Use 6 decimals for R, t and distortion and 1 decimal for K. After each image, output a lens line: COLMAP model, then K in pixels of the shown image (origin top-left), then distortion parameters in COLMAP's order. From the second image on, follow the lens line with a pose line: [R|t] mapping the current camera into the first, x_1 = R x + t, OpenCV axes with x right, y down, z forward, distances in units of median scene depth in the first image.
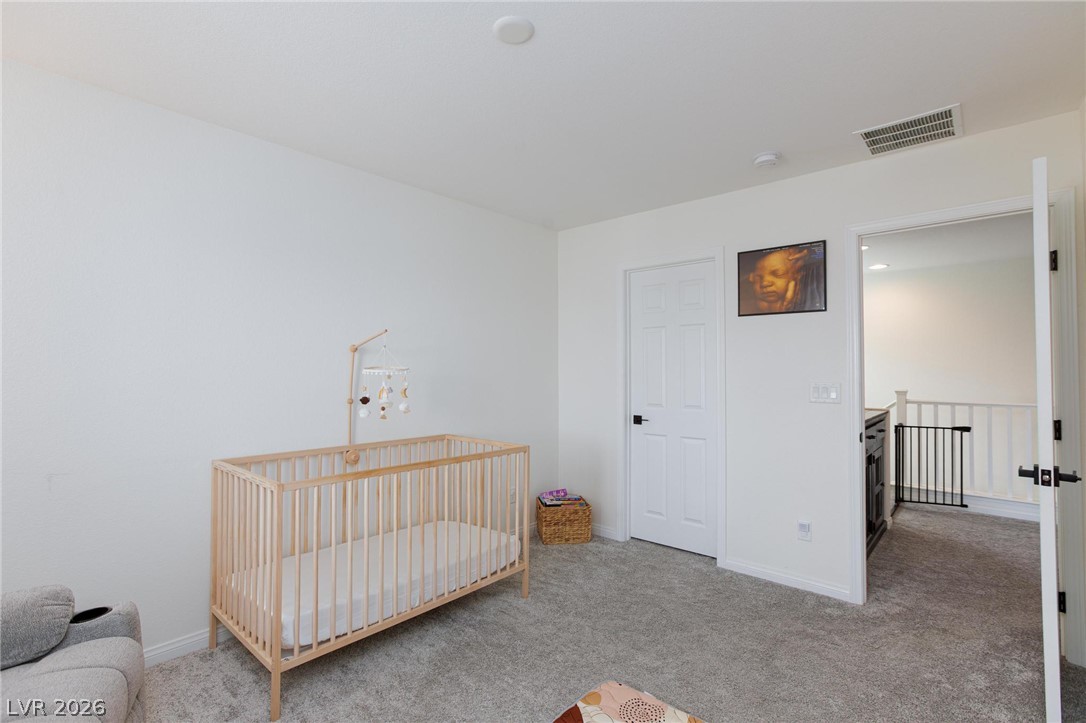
lens RADIAL K [[506.2, 0, 550.5], [0, 506.2, 366.6], [0, 0, 1]] dist [-0.017565, 0.007204]
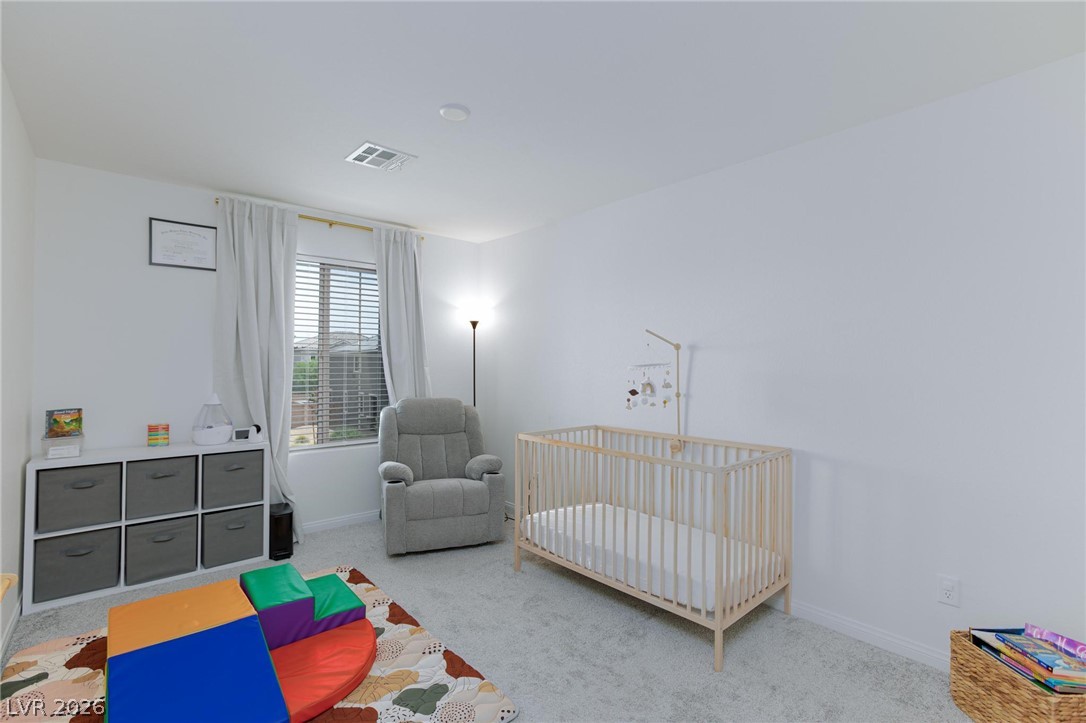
lens RADIAL K [[506.2, 0, 546.5], [0, 506.2, 361.3], [0, 0, 1]] dist [-0.017565, 0.007204]
pose [[-0.144041, -0.020006, -0.989369, 0.813206], [0.008870, 0.999729, -0.021507, 0.018391], [0.989532, -0.011874, -0.143824, 0.962398]]
